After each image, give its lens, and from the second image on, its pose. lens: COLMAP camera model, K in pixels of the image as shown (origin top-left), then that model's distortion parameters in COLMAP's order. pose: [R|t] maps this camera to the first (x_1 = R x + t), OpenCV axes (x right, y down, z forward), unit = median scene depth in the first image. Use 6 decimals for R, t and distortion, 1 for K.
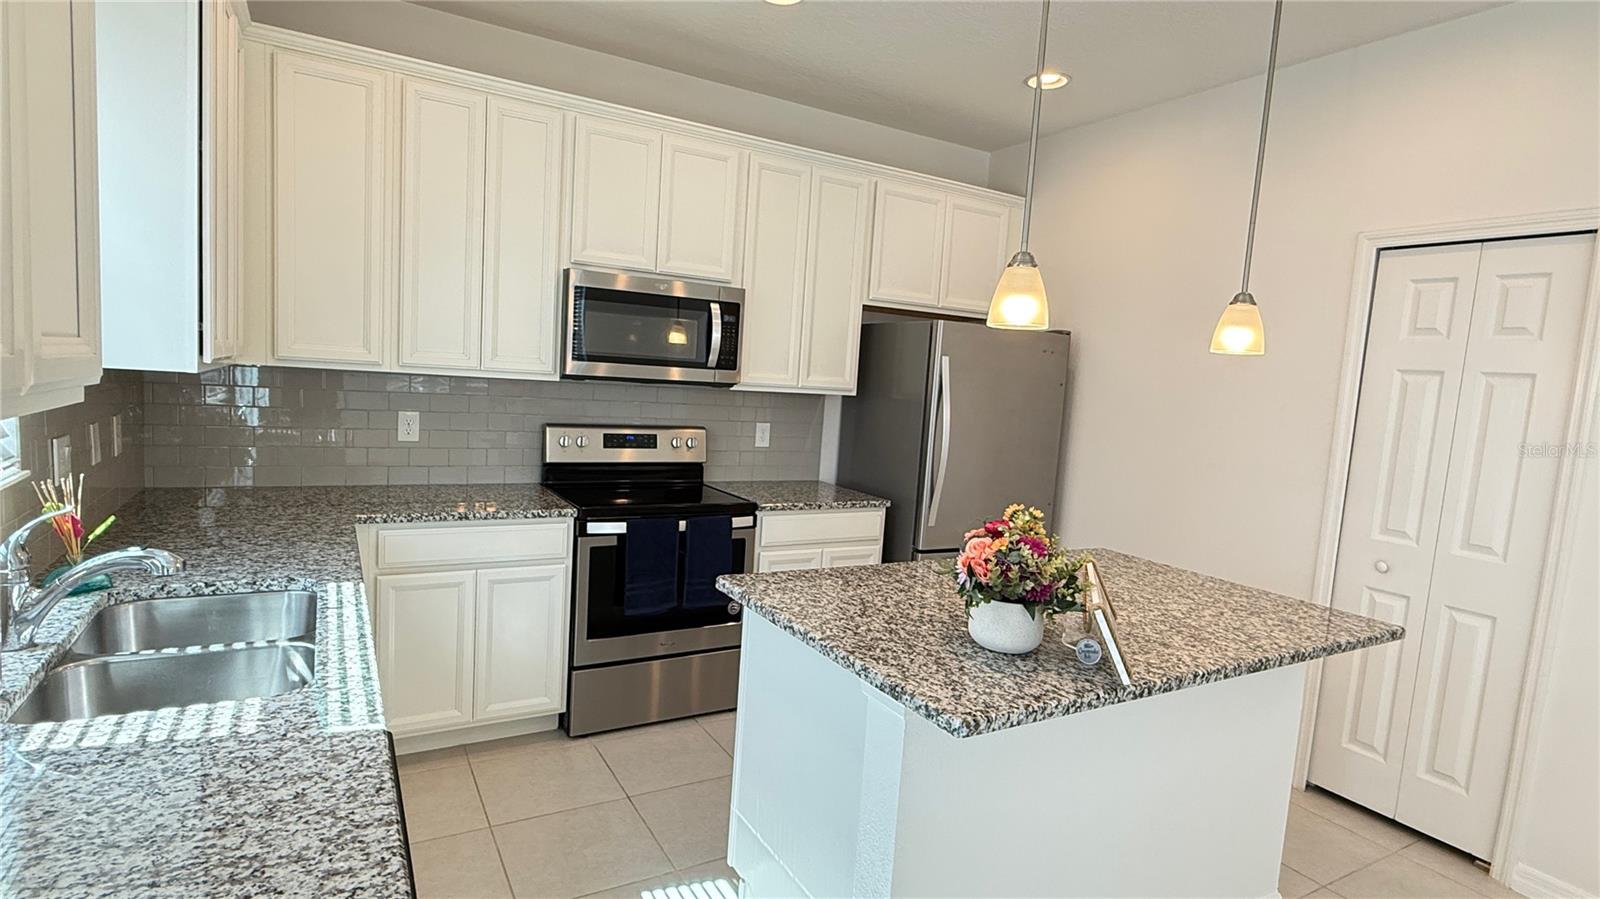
lens RADIAL K [[806.3, 0, 803.7], [0, 806.3, 454.5], [0, 0, 1]] dist [-0.005001, -0.000171]
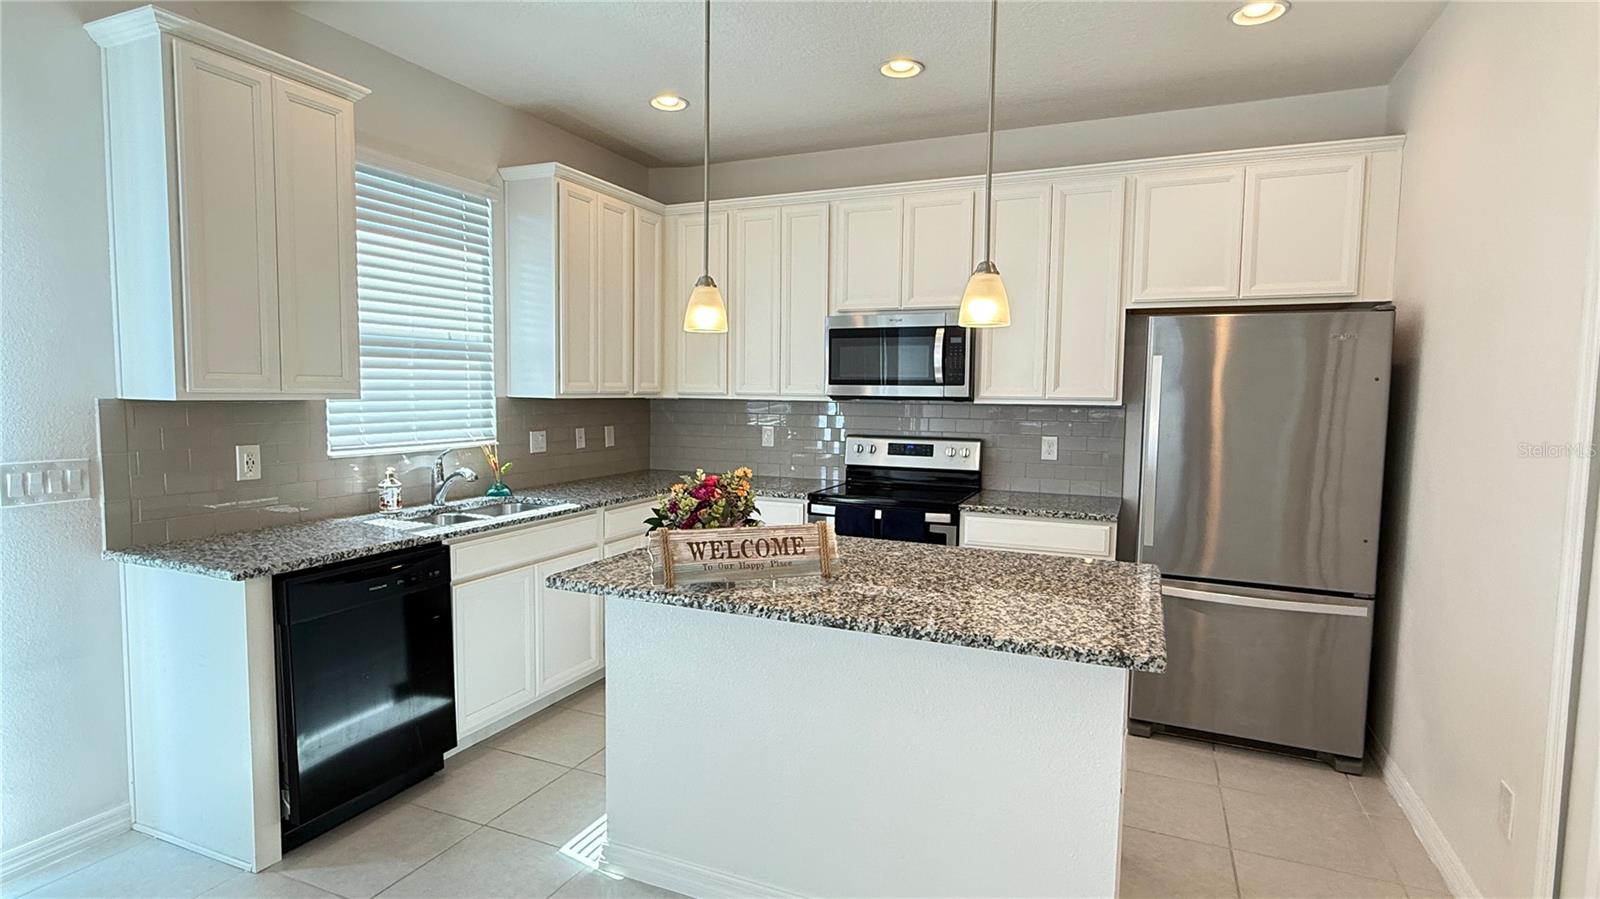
lens RADIAL K [[806.3, 0, 803.8], [0, 806.3, 446.9], [0, 0, 1]] dist [-0.005001, -0.000171]
pose [[0.589199, -0.003184, -0.807982, 0.708034], [-0.057205, 0.997318, -0.045645, 0.045885], [0.805961, 0.073115, 0.587436, 0.177226]]
